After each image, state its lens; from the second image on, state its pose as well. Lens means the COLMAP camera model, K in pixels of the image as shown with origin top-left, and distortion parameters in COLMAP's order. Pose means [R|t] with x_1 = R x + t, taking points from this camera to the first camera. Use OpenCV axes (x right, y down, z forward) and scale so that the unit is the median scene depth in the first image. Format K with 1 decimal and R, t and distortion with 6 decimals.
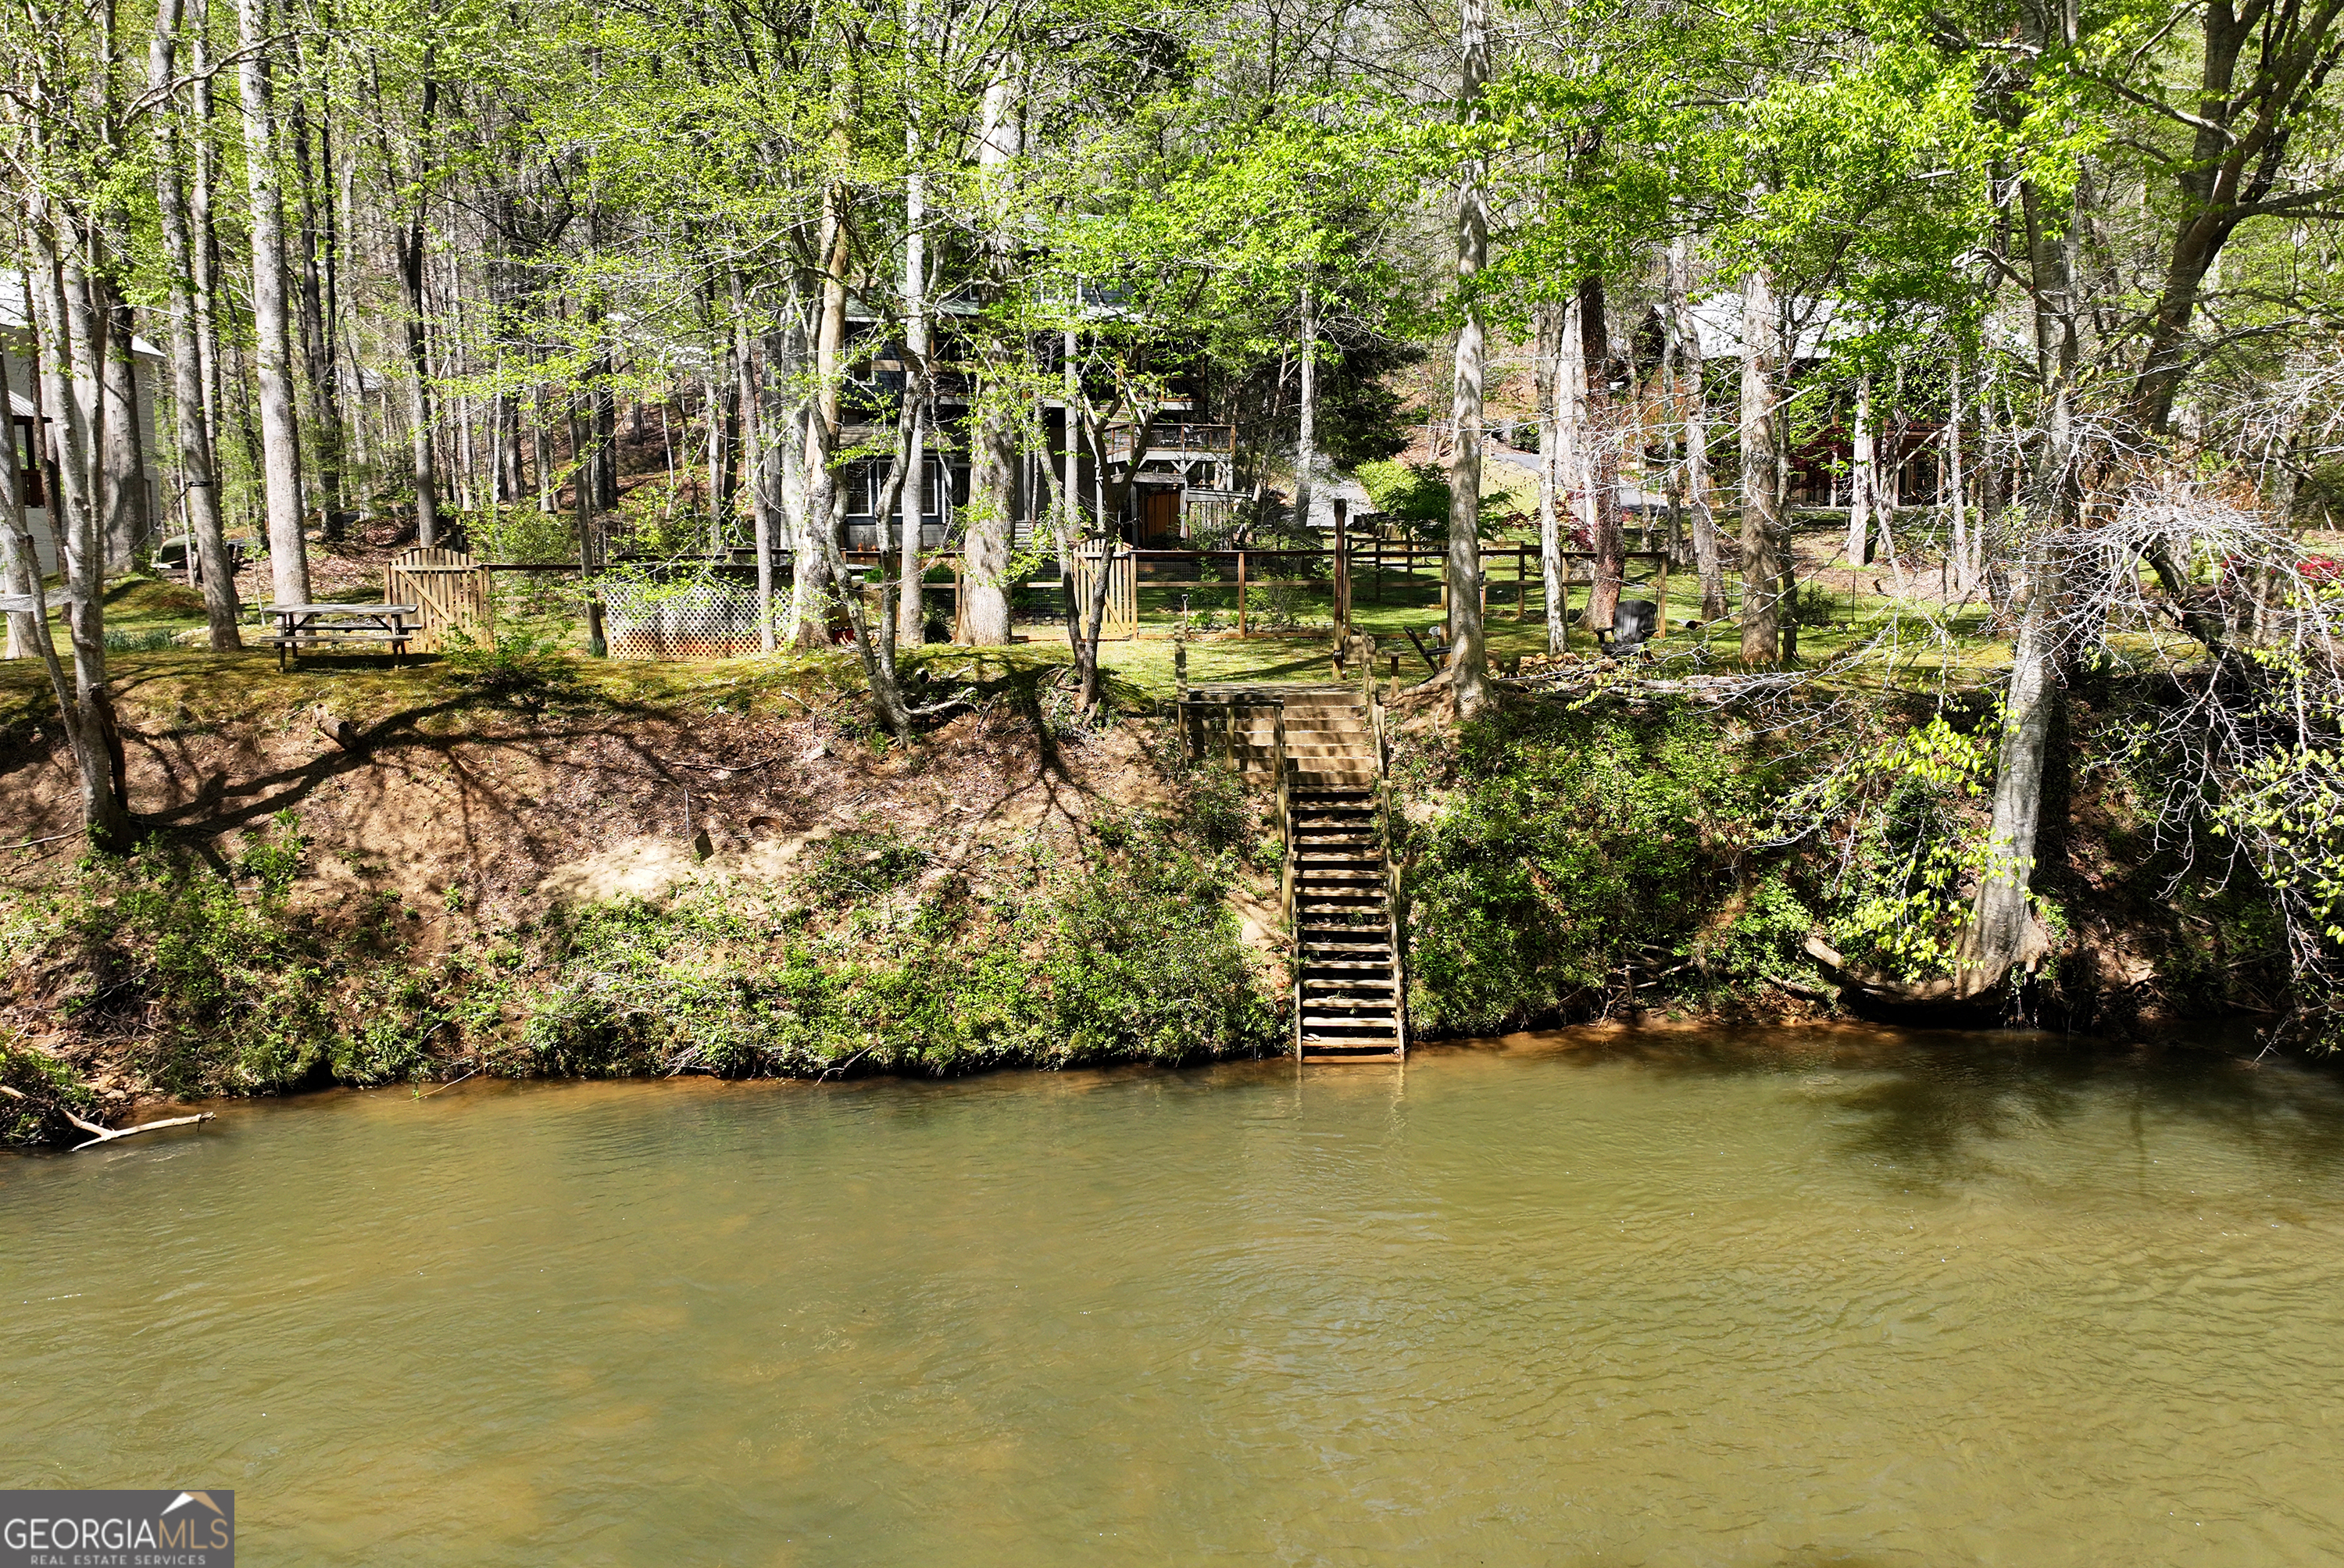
lens RADIAL K [[1672.3, 0, 1019.1], [0, 1672.3, 784.2], [0, 0, 1]] dist [0.018953, -0.001363]
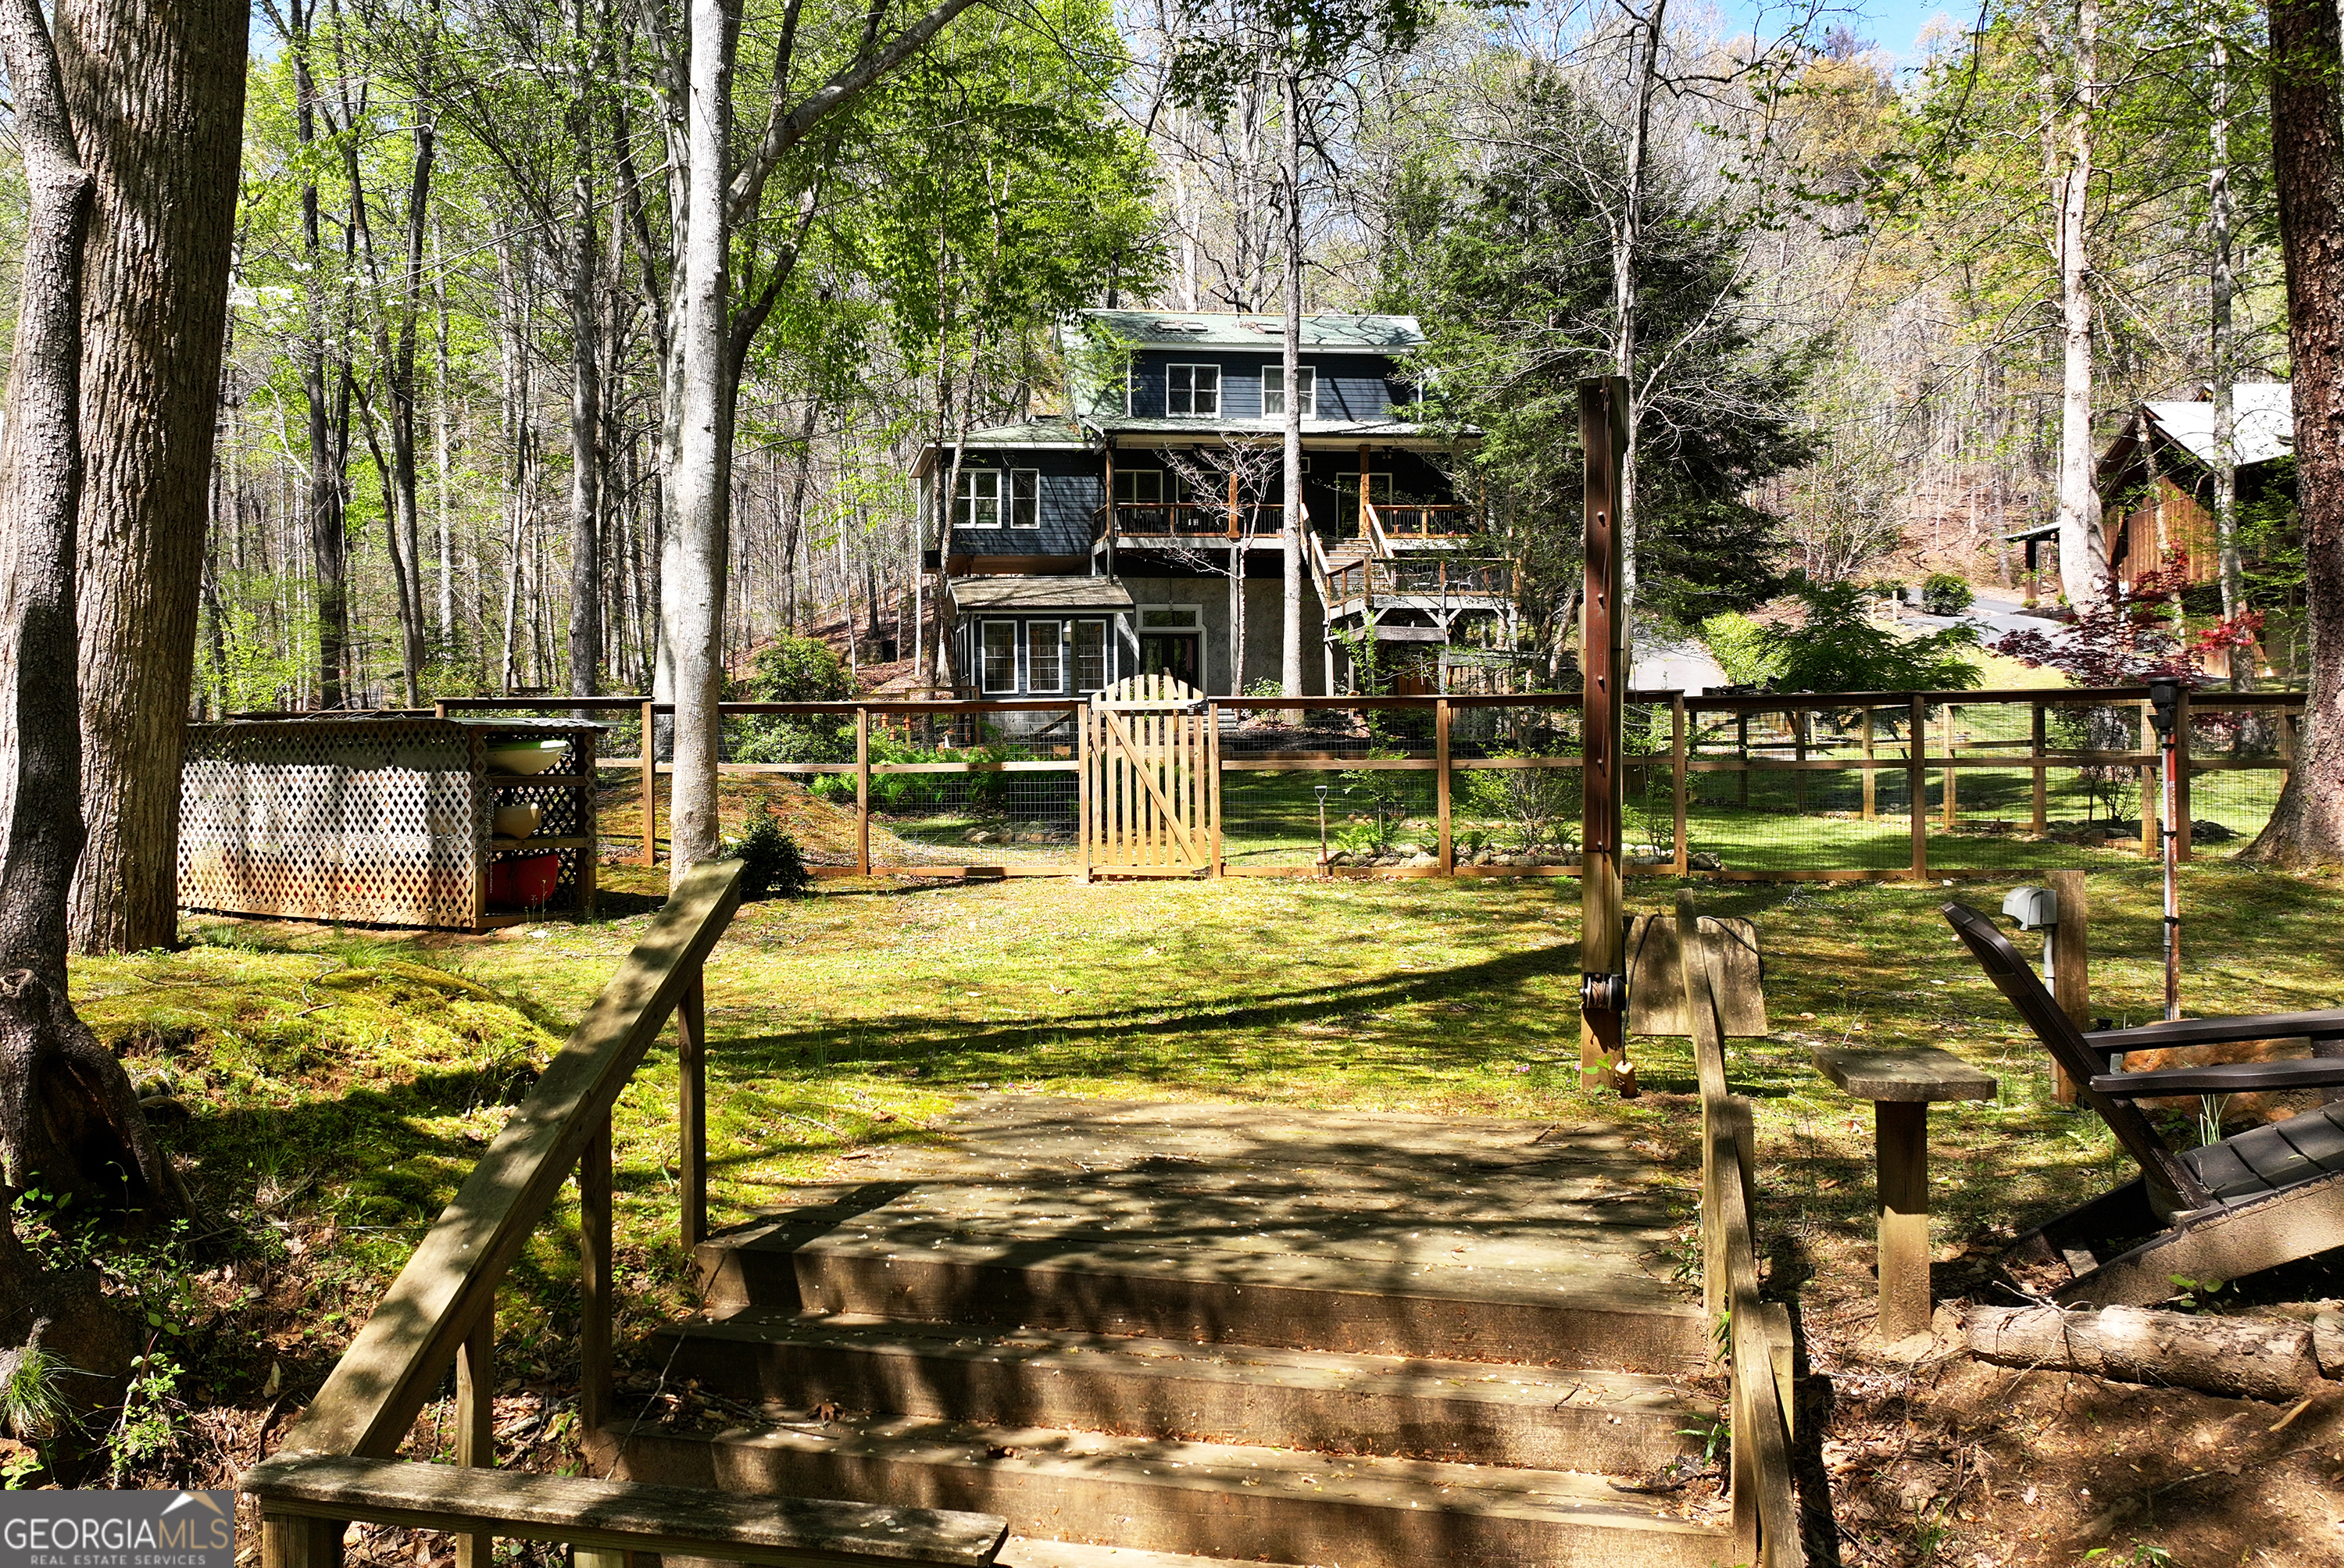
lens RADIAL K [[1672.3, 0, 1019.1], [0, 1672.3, 784.2], [0, 0, 1]] dist [0.018953, -0.001363]
pose [[0.981063, 0.000143, -0.193690, 0.180015], [-0.024287, 0.992198, -0.122283, -0.089004], [0.192162, 0.124671, 0.973412, 0.868323]]
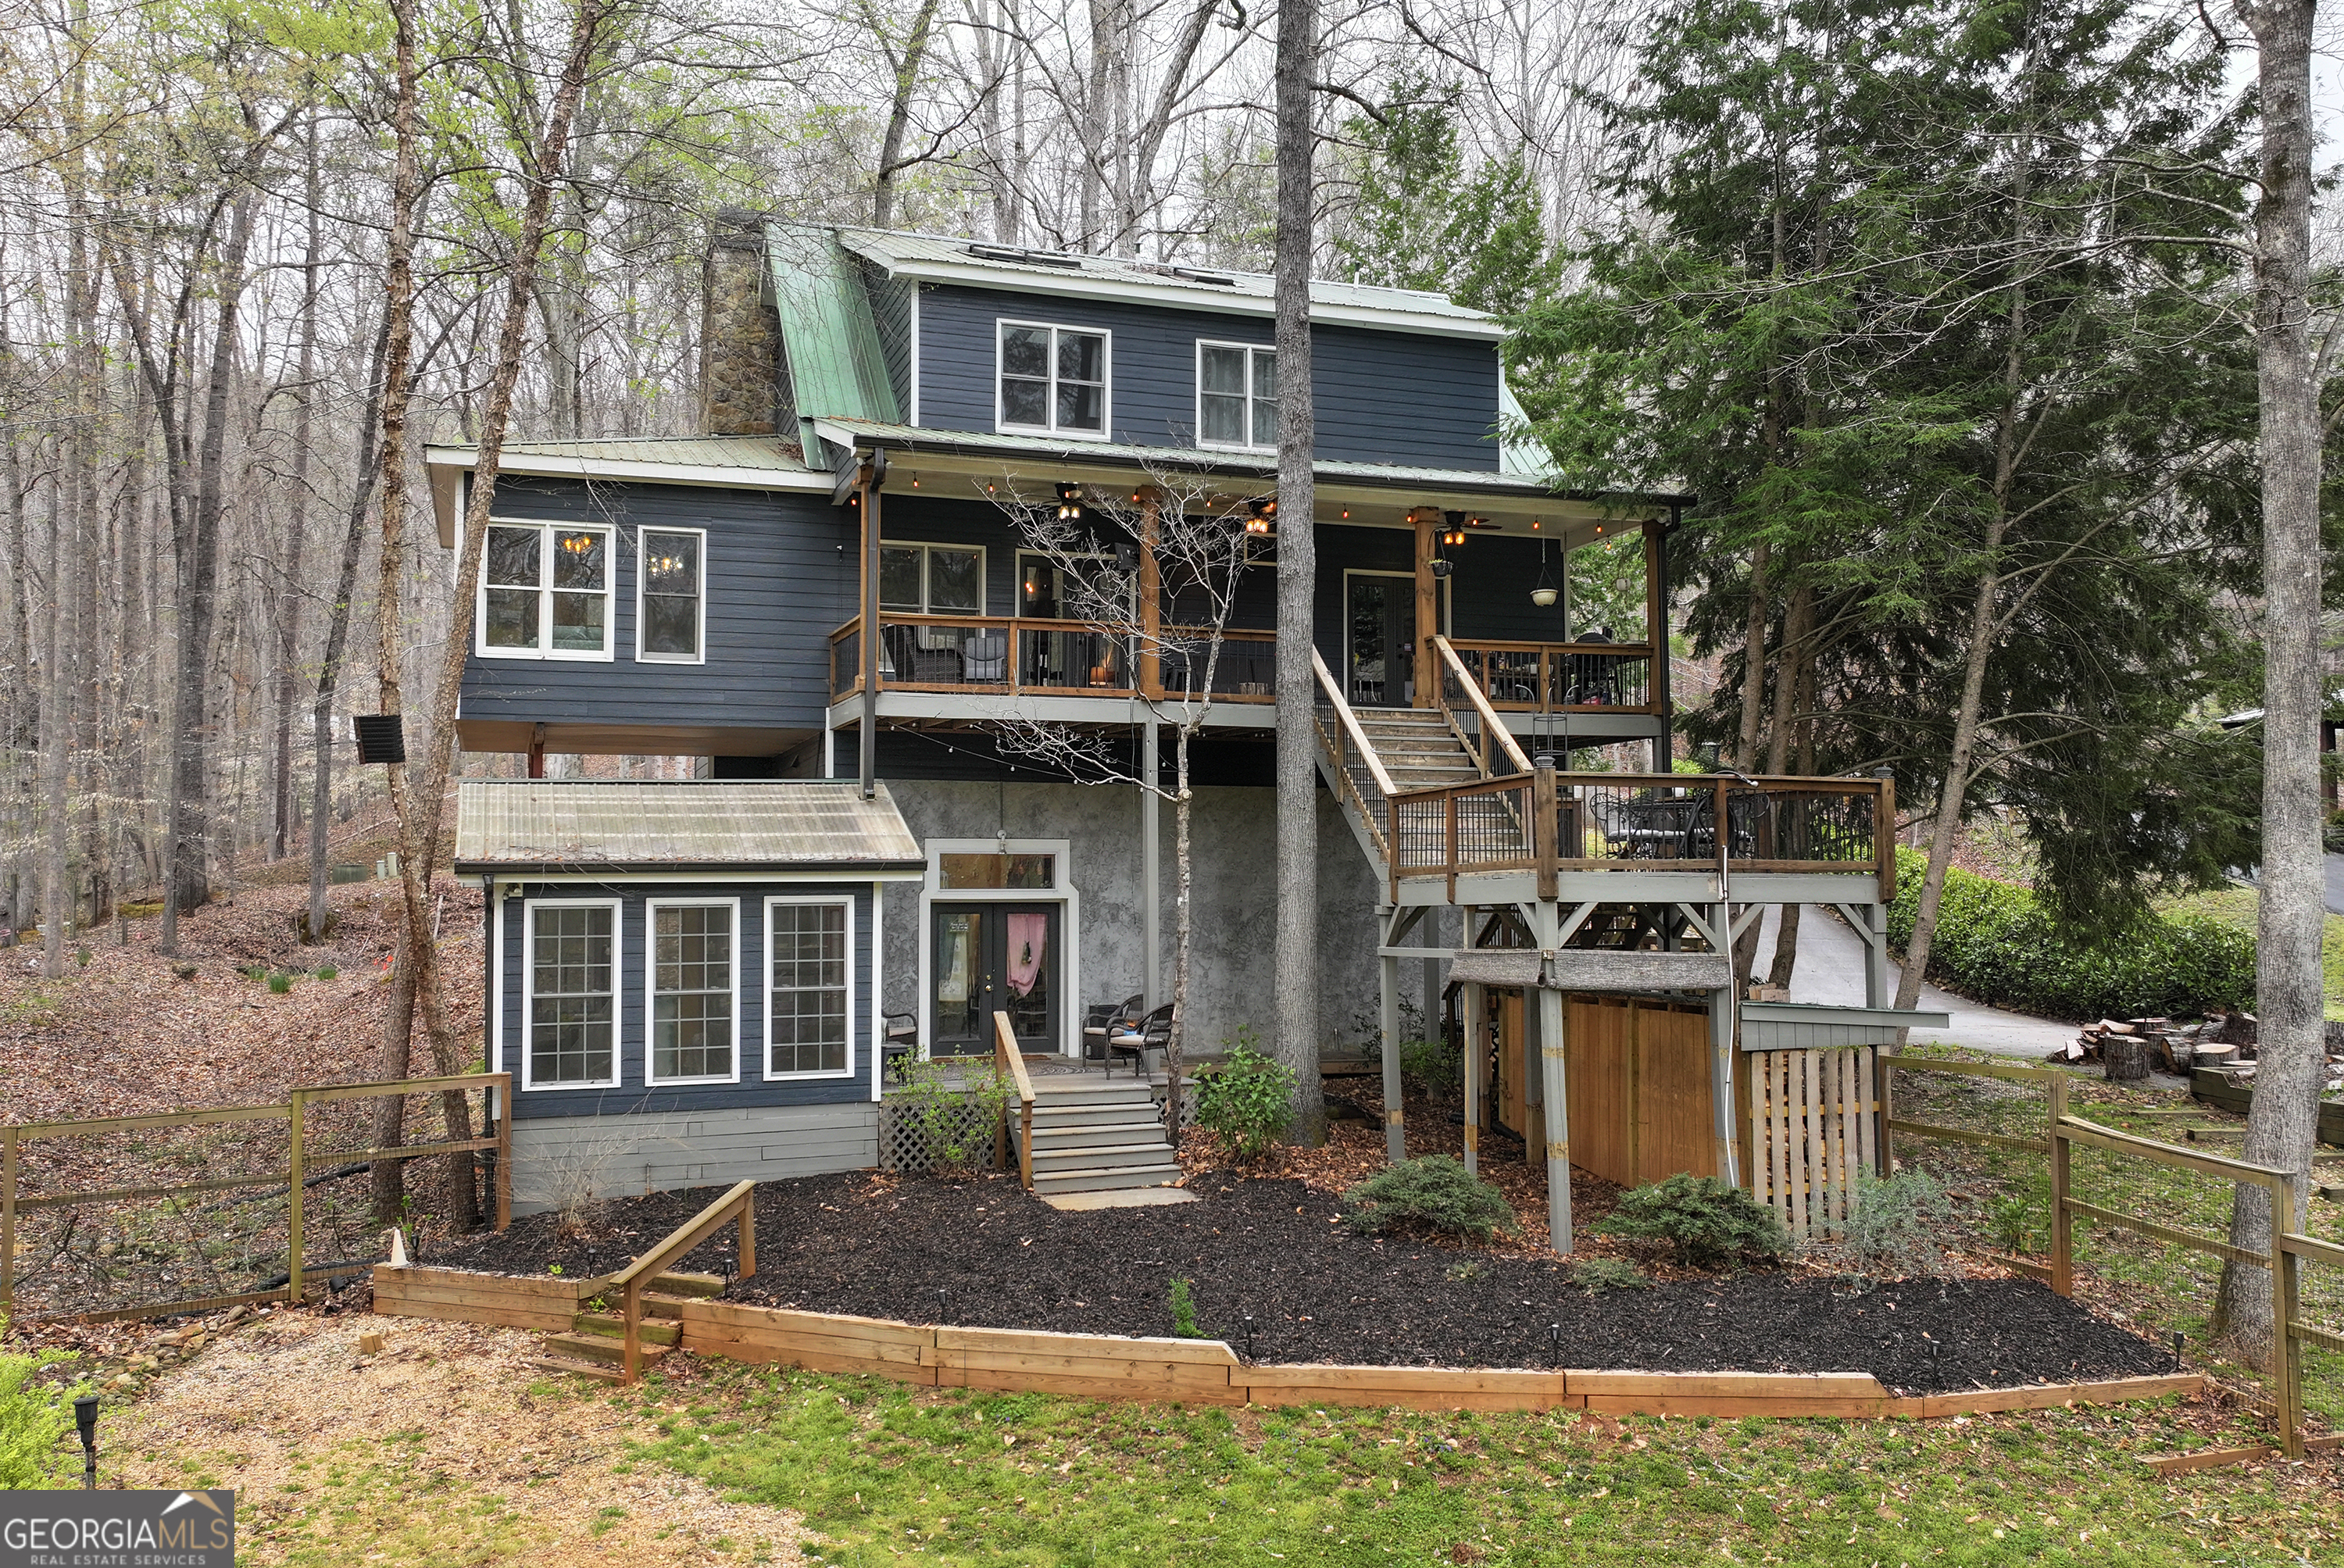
lens RADIAL K [[1639.6, 0, 1187.4], [0, 1639.6, 855.6], [0, 0, 1]] dist [-0.007227, -0.001437]
pose [[0.999184, 0.000387, 0.040396, -0.000104], [0.006193, 0.986668, -0.162626, -0.469804], [-0.039920, 0.162744, 0.985861, 2.191858]]
